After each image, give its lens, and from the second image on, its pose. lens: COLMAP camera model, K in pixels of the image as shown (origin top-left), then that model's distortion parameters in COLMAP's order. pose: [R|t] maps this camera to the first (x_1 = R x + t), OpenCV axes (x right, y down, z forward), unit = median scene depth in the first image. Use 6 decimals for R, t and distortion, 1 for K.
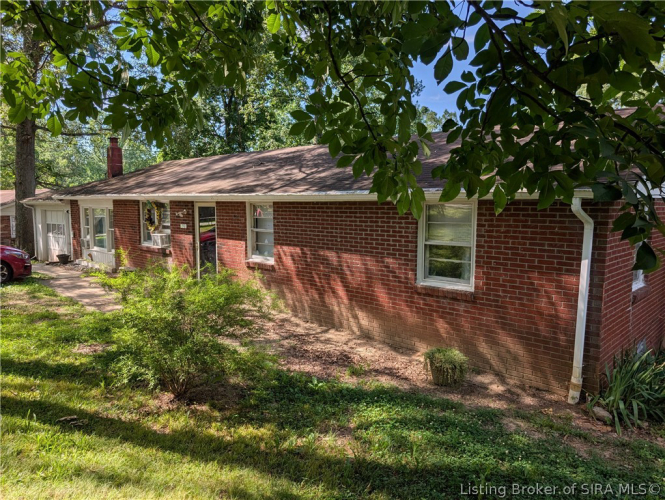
lens RADIAL K [[468.6, 0, 332.5], [0, 468.6, 250.0], [0, 0, 1]] dist [0.001315, -0.002050]
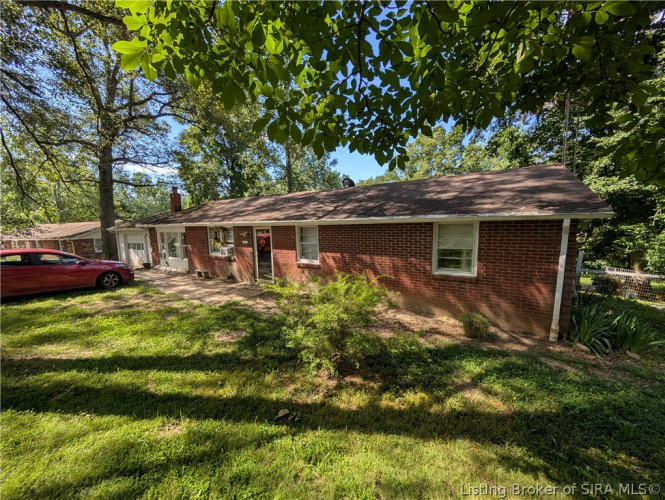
lens RADIAL K [[250.5, 0, 332.5], [0, 250.5, 250.0], [0, 0, 1]] dist [-0.002399, -0.000045]
pose [[0.981773, -0.048991, 0.183637, -0.219336], [0.047612, 0.998795, 0.011913, -0.024103], [-0.183999, -0.002952, 0.982922, 0.144742]]
